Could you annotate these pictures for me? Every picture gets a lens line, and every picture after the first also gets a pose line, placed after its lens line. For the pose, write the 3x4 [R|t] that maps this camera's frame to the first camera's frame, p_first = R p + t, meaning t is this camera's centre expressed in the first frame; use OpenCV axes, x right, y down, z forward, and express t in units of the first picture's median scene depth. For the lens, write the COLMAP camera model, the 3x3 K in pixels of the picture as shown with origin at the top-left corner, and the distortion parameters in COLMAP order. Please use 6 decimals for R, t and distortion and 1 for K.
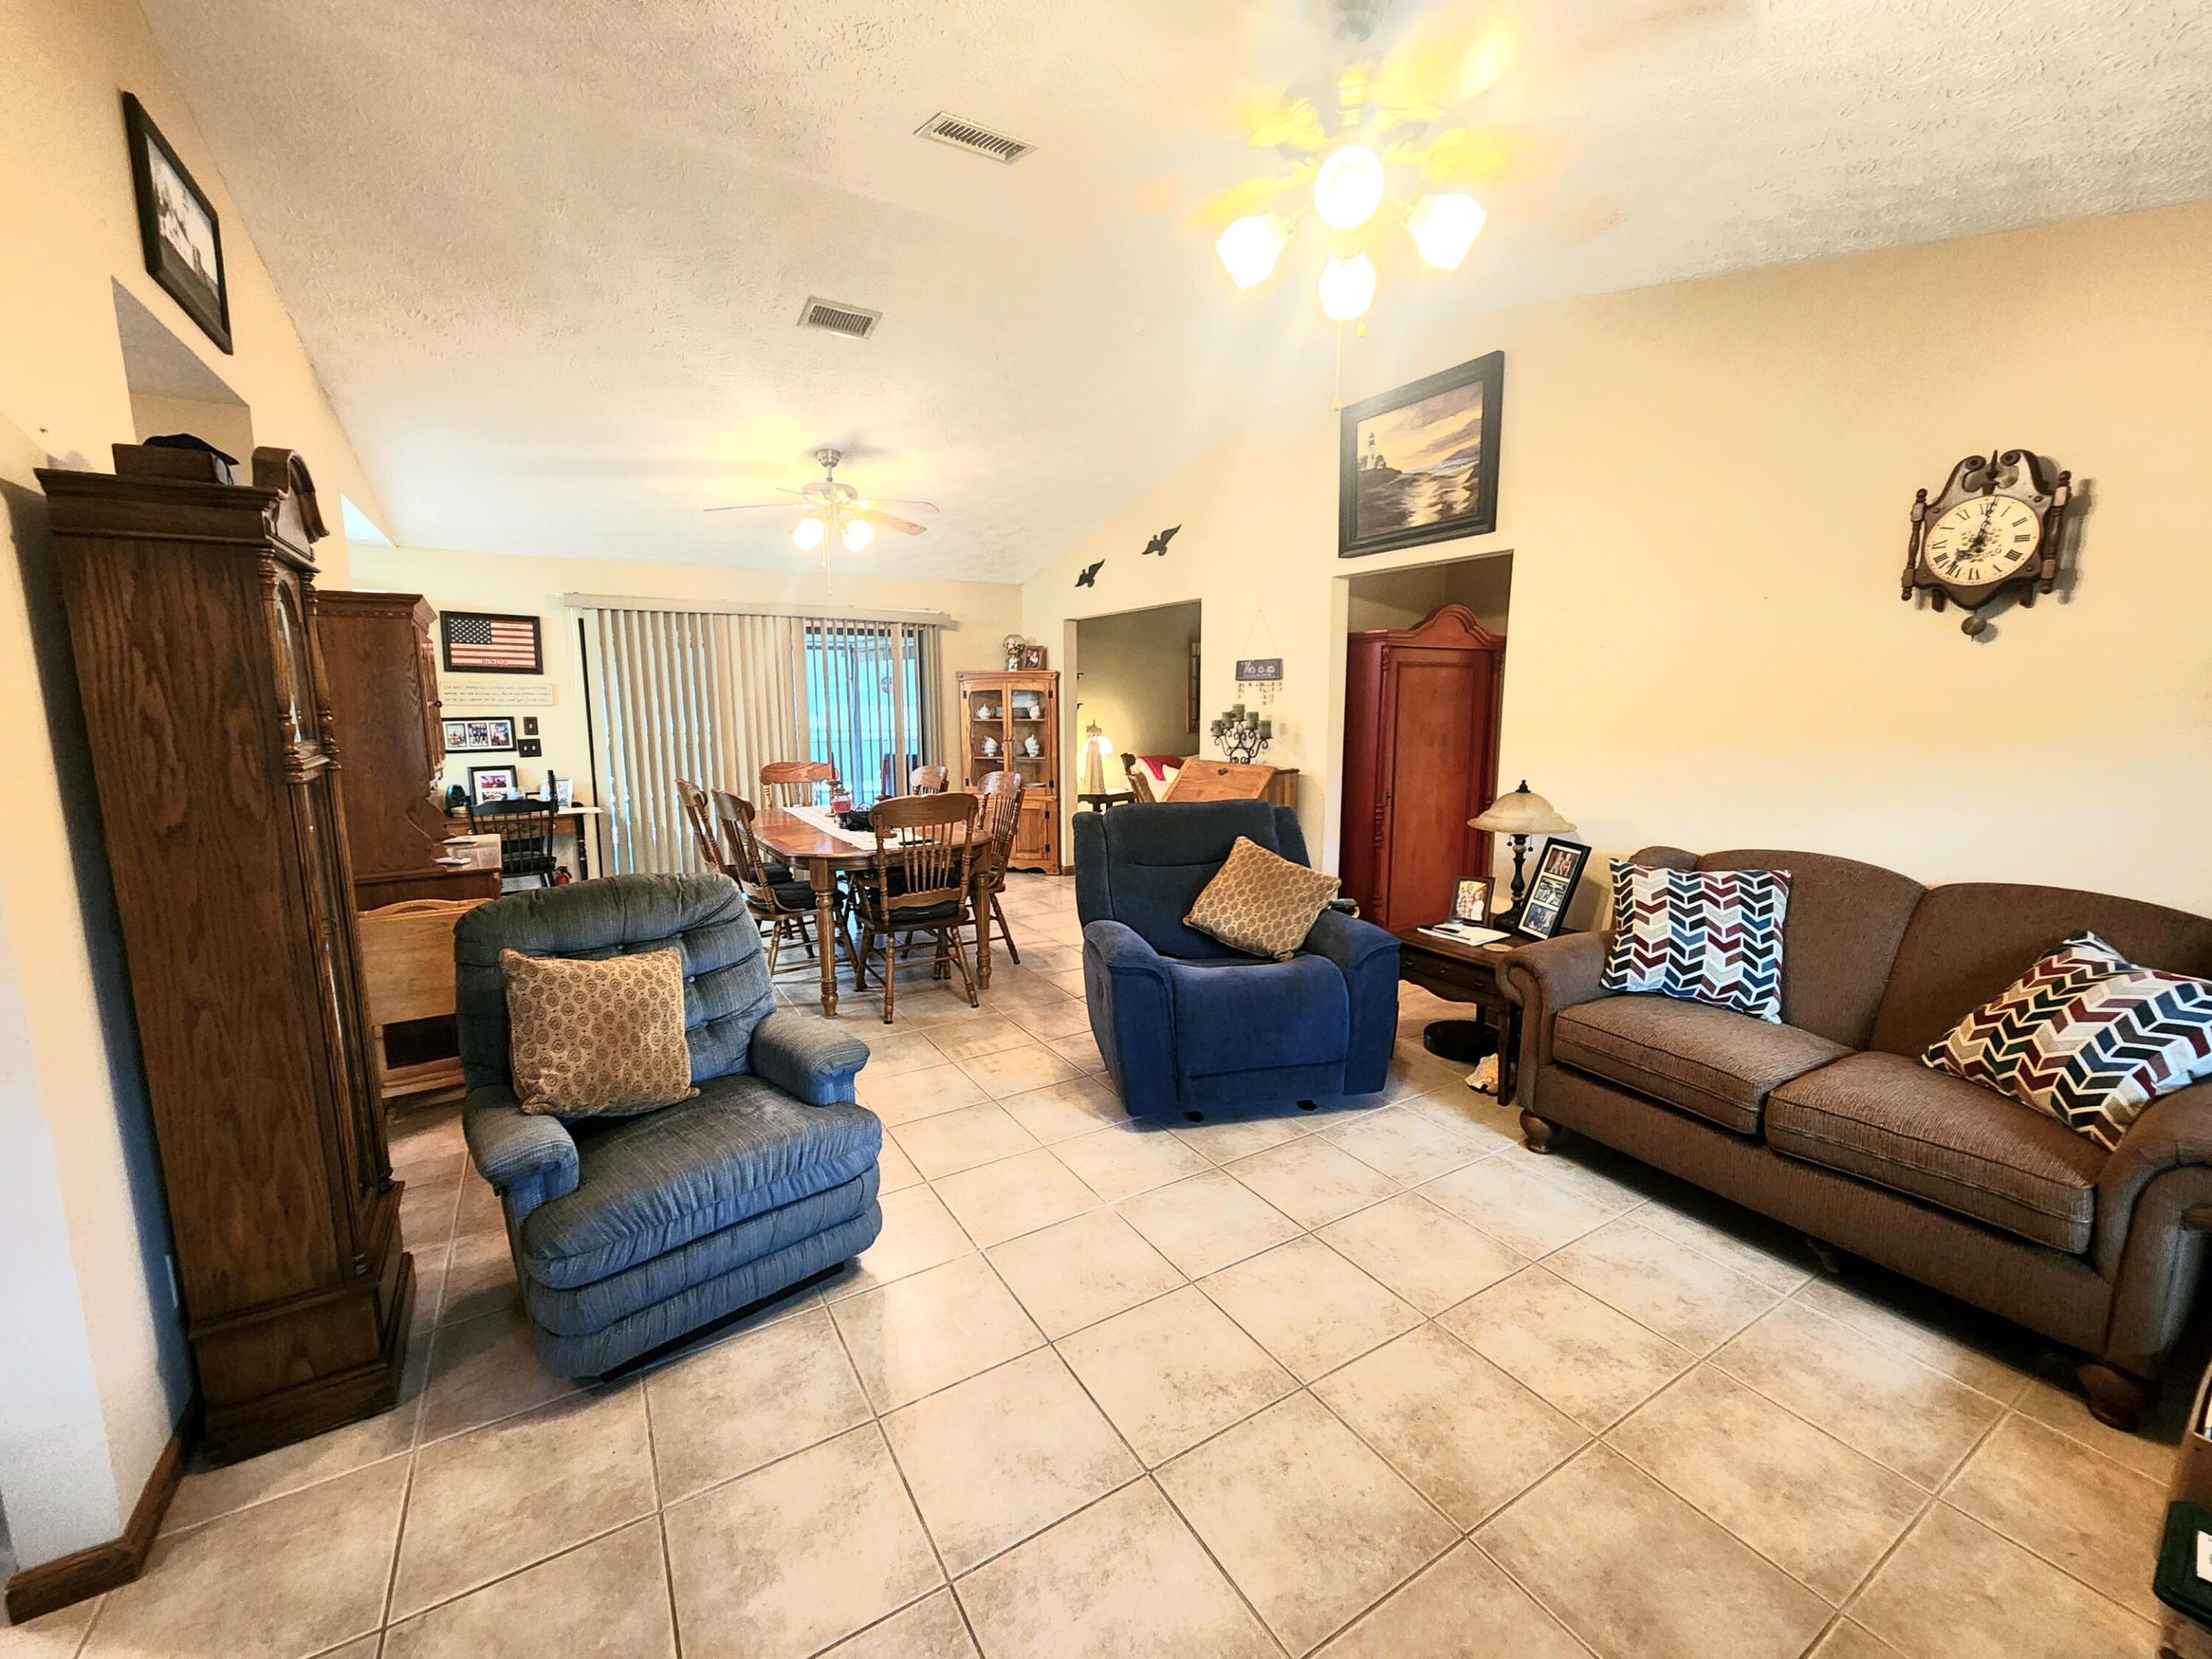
lens RADIAL K [[898.2, 0, 1106.6], [0, 898.2, 830.0], [0, 0, 1]] dist [0.000422, -0.001744]
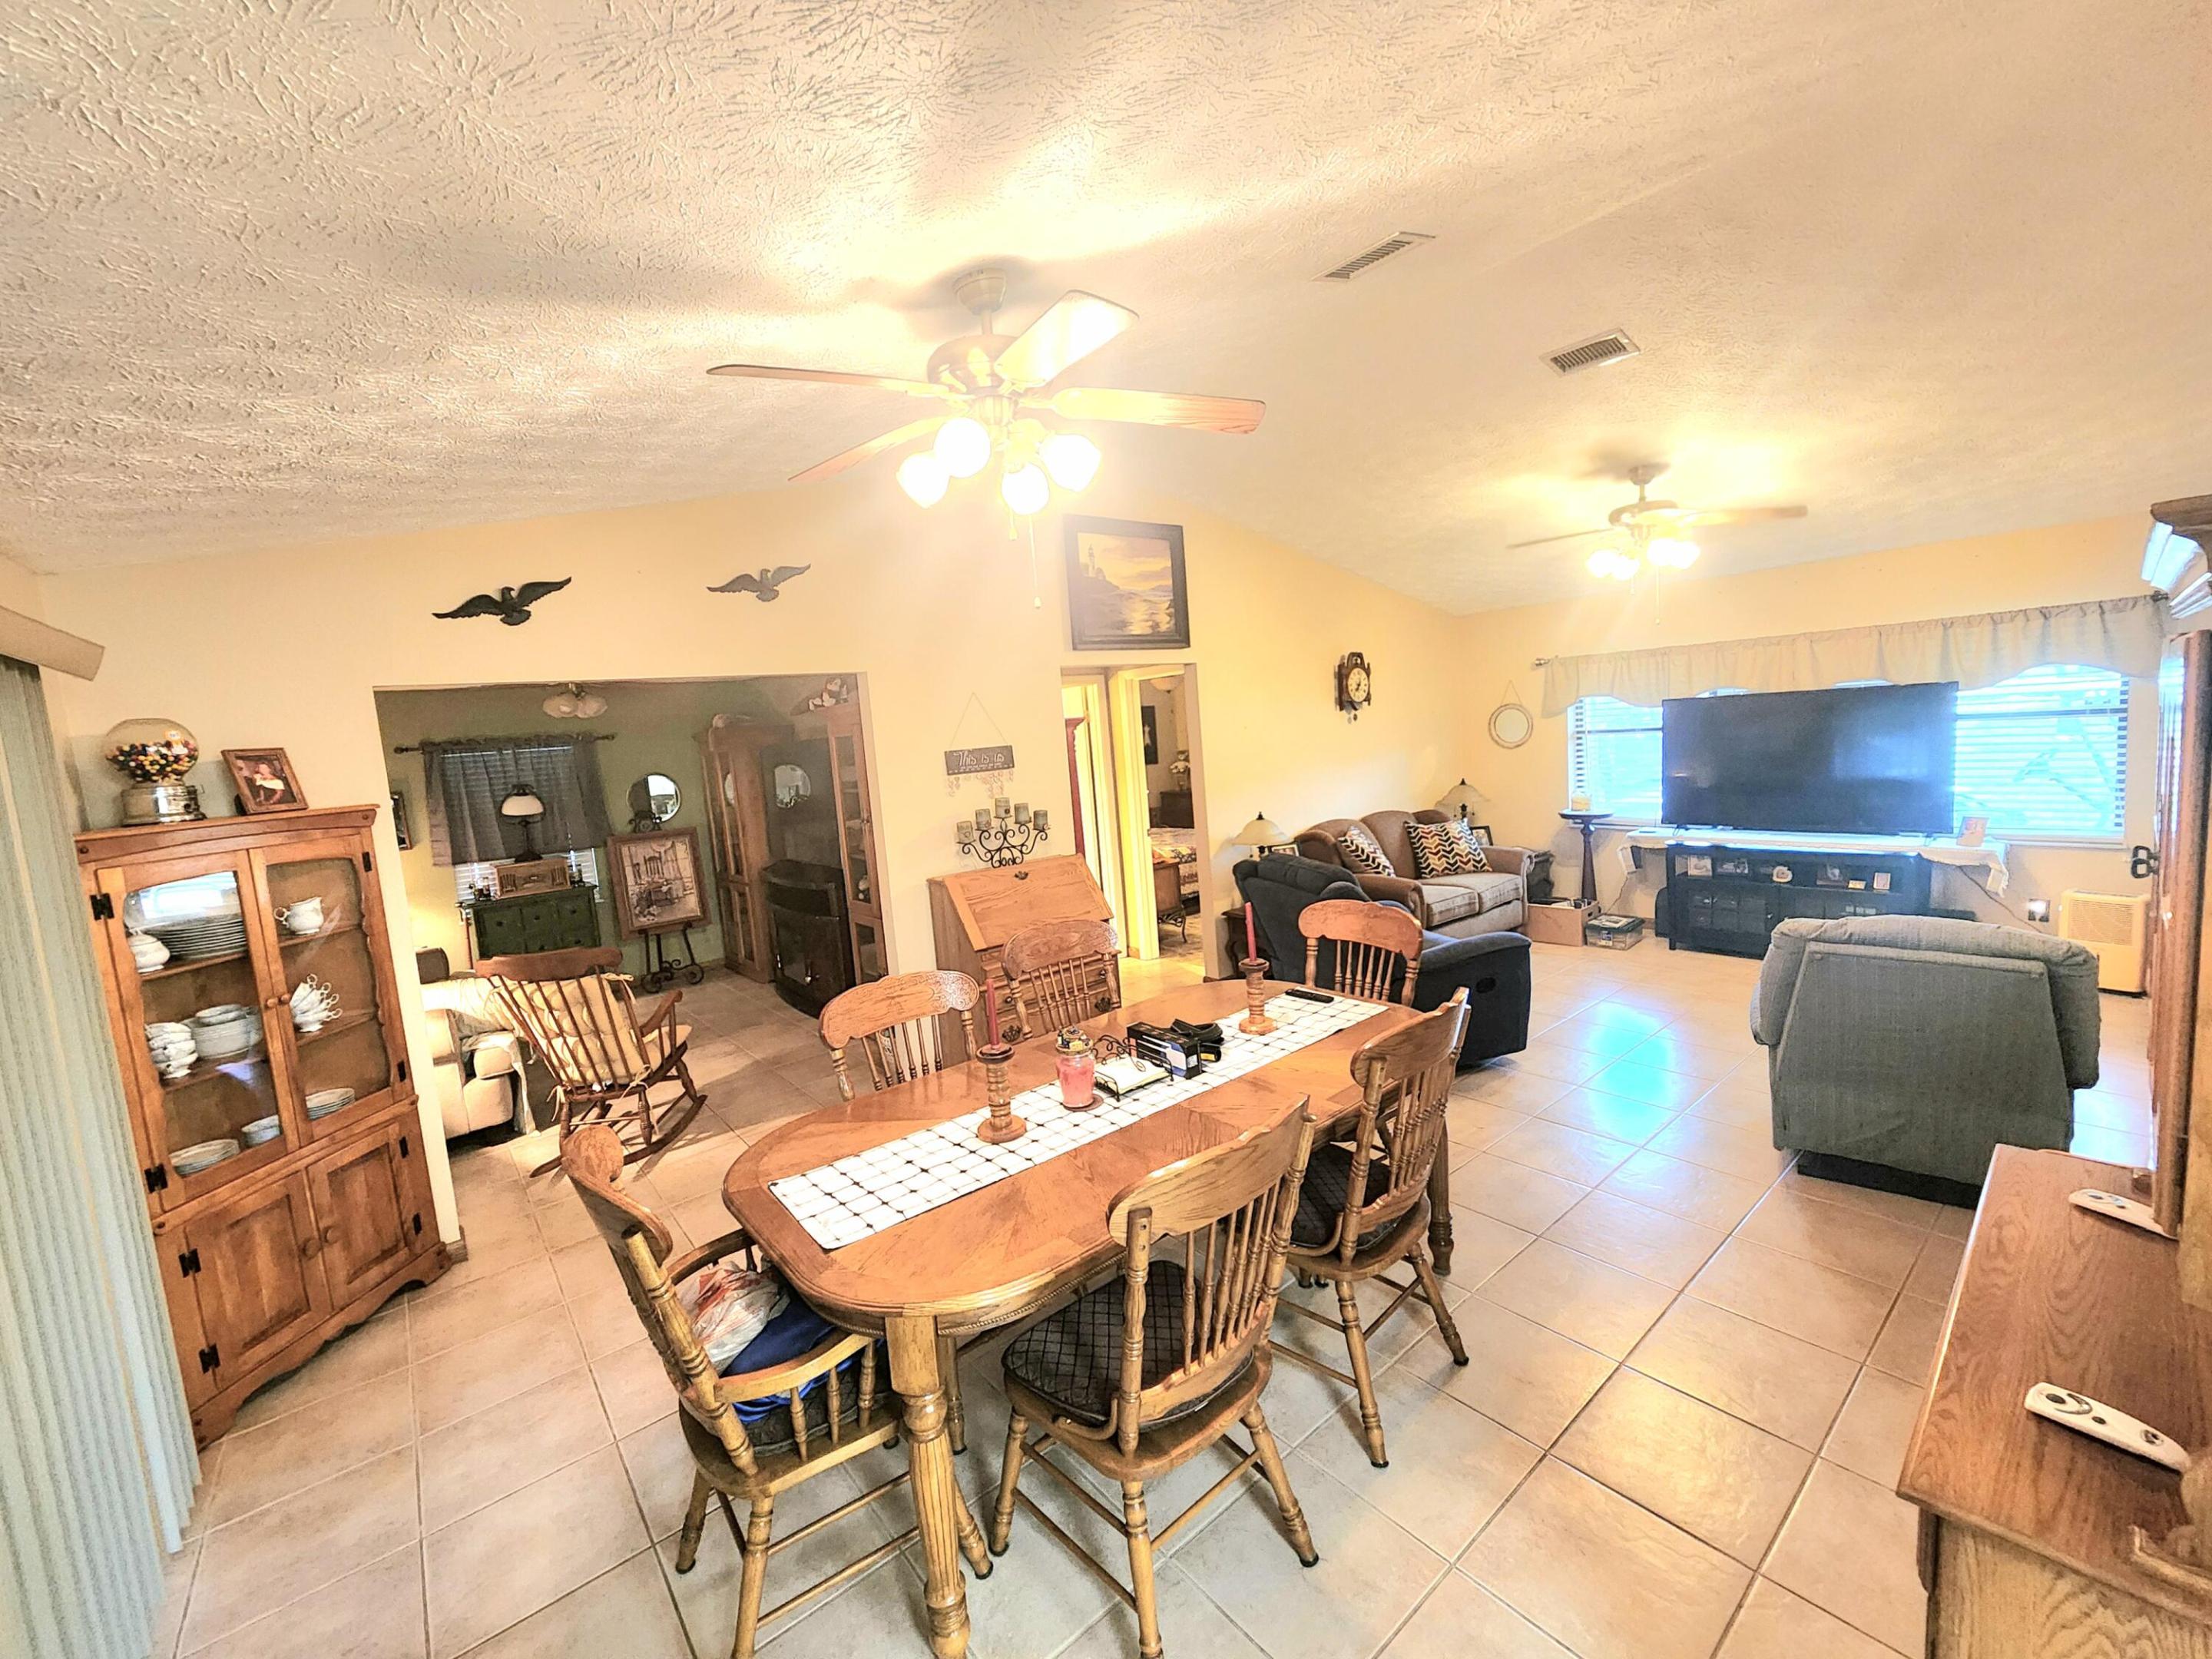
lens RADIAL K [[898.2, 0, 1095.3], [0, 898.2, 826.2], [0, 0, 1]] dist [0.000422, -0.001744]
pose [[-0.128435, -0.090053, 0.987621, -0.876313], [0.229382, 0.966166, 0.117927, -0.235673], [-0.964826, 0.241689, -0.103433, 1.216515]]
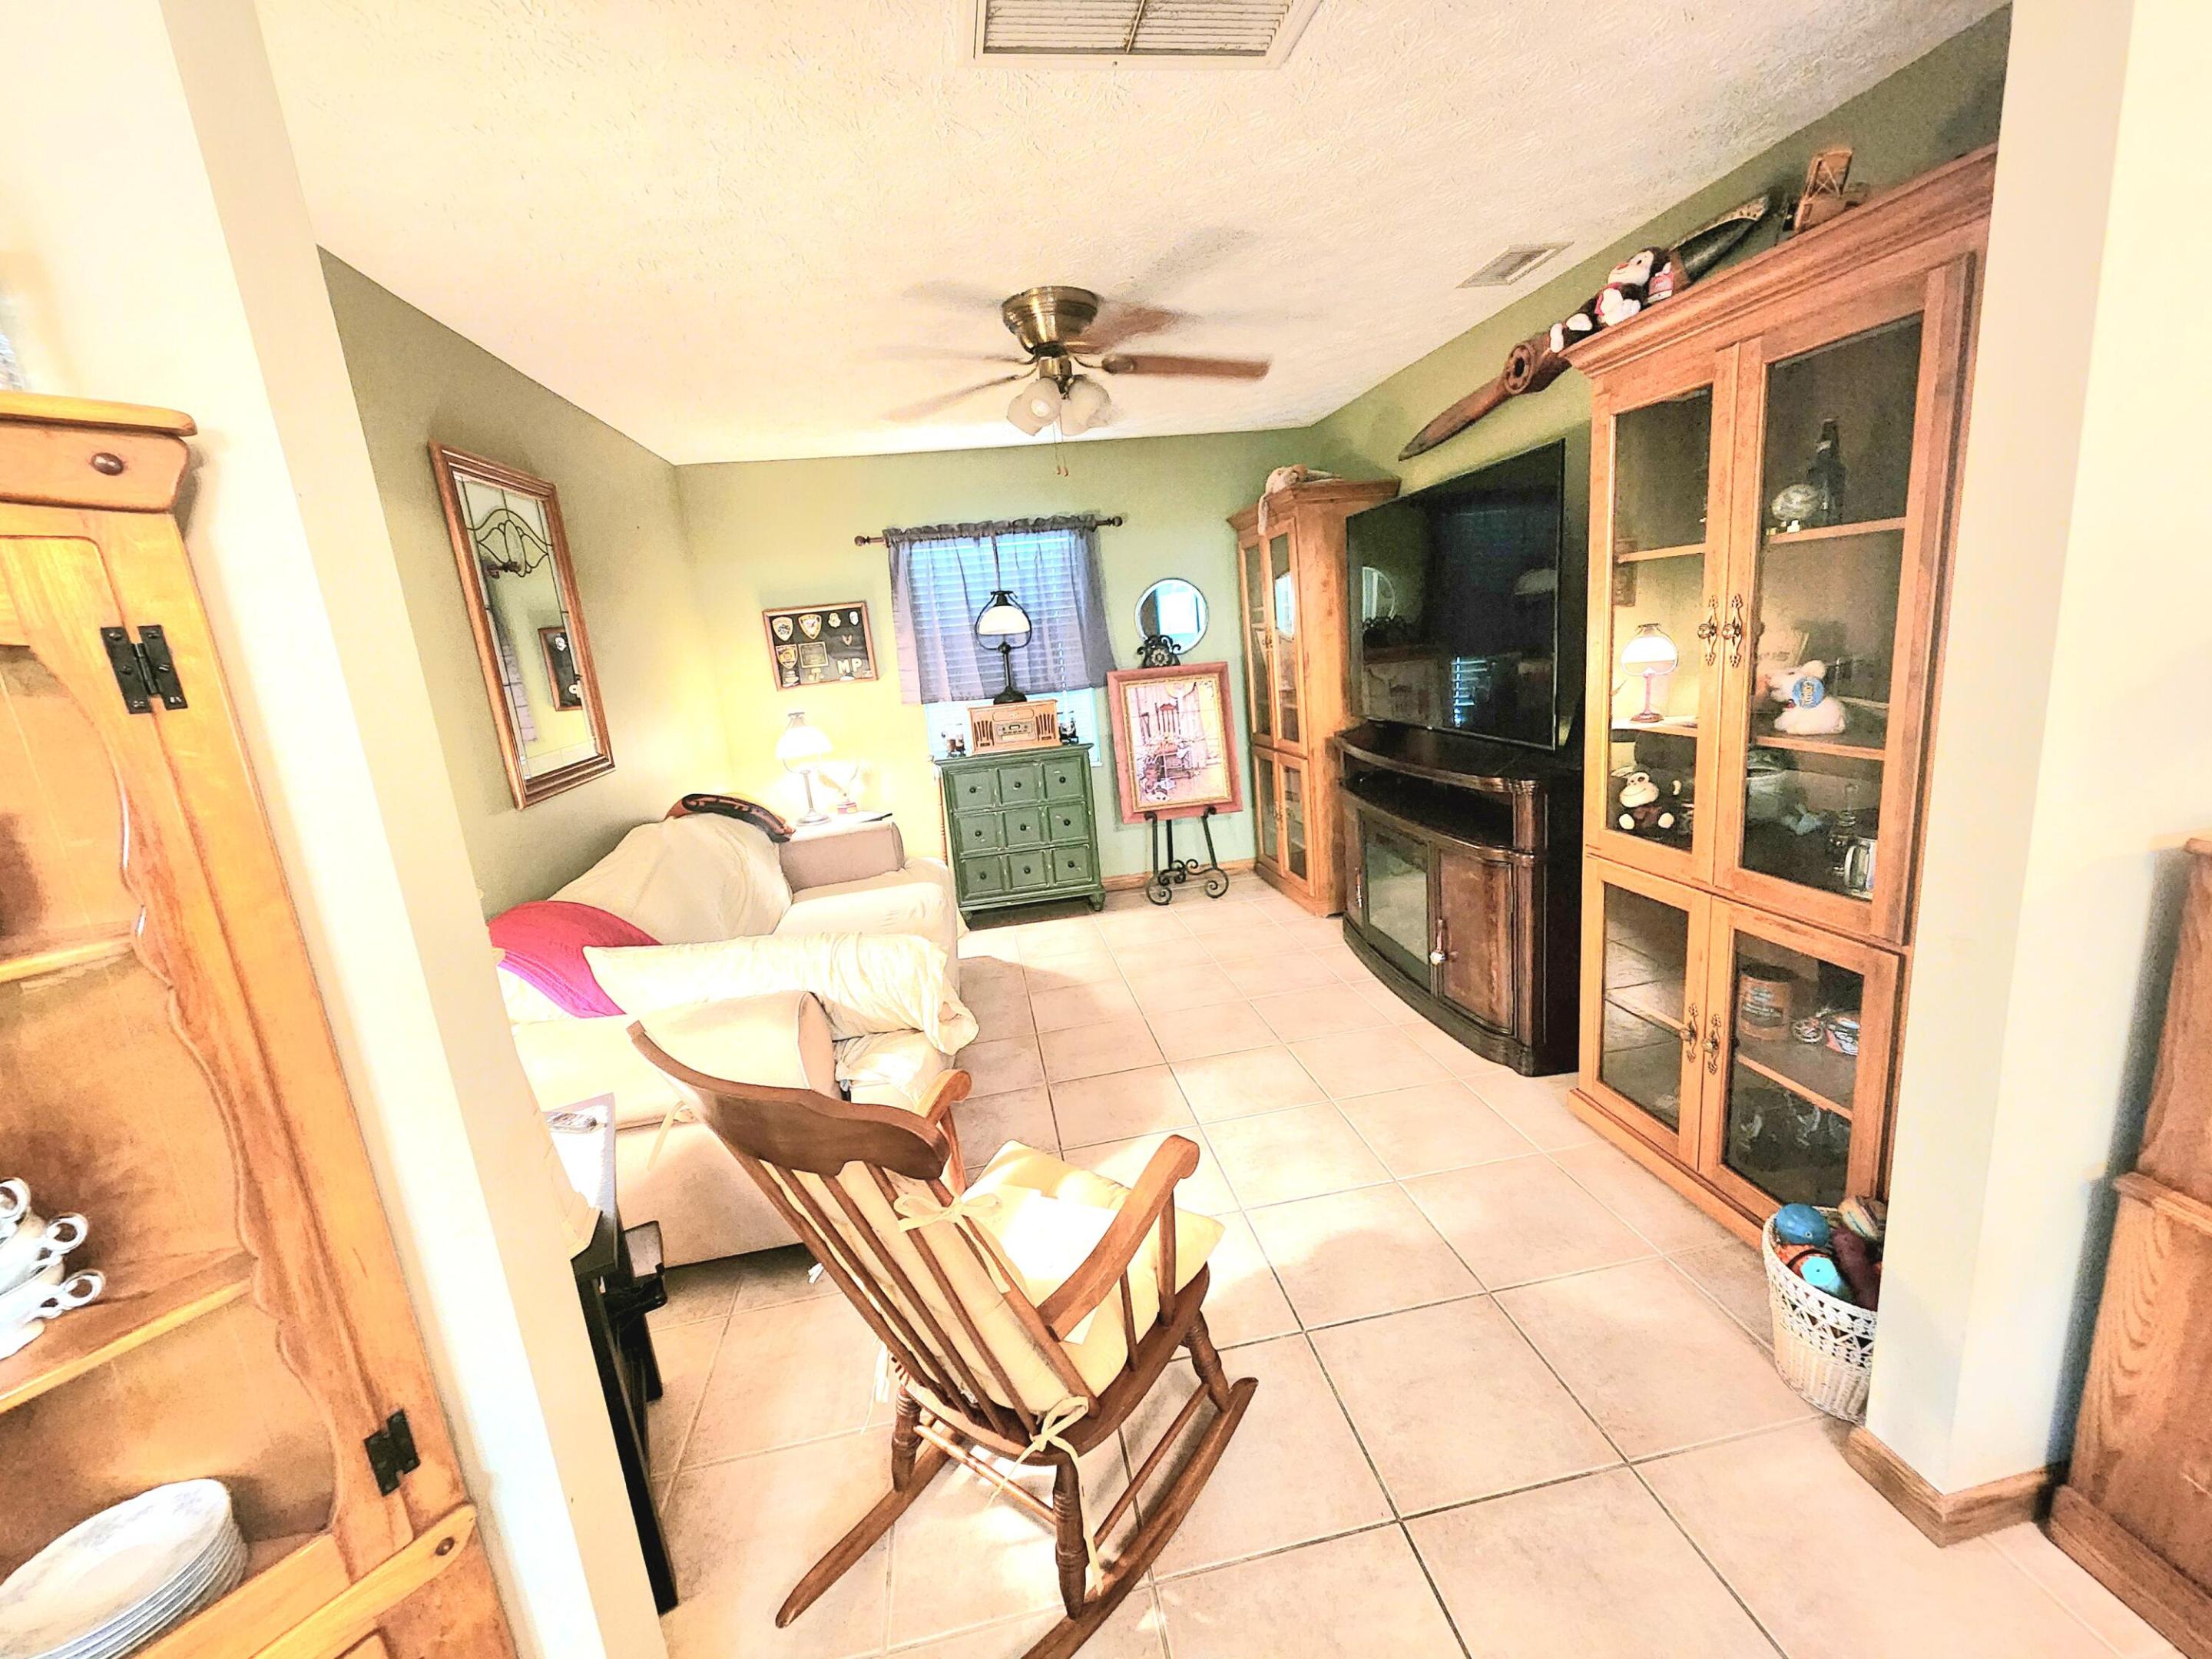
lens RADIAL K [[898.2, 0, 1107.2], [0, 898.2, 826.9], [0, 0, 1]] dist [0.000422, -0.001744]
pose [[0.365563, -0.227633, 0.902522, -0.526550], [0.229233, 0.961786, 0.149730, -0.223000], [-0.902117, 0.152152, 0.403775, 1.357793]]
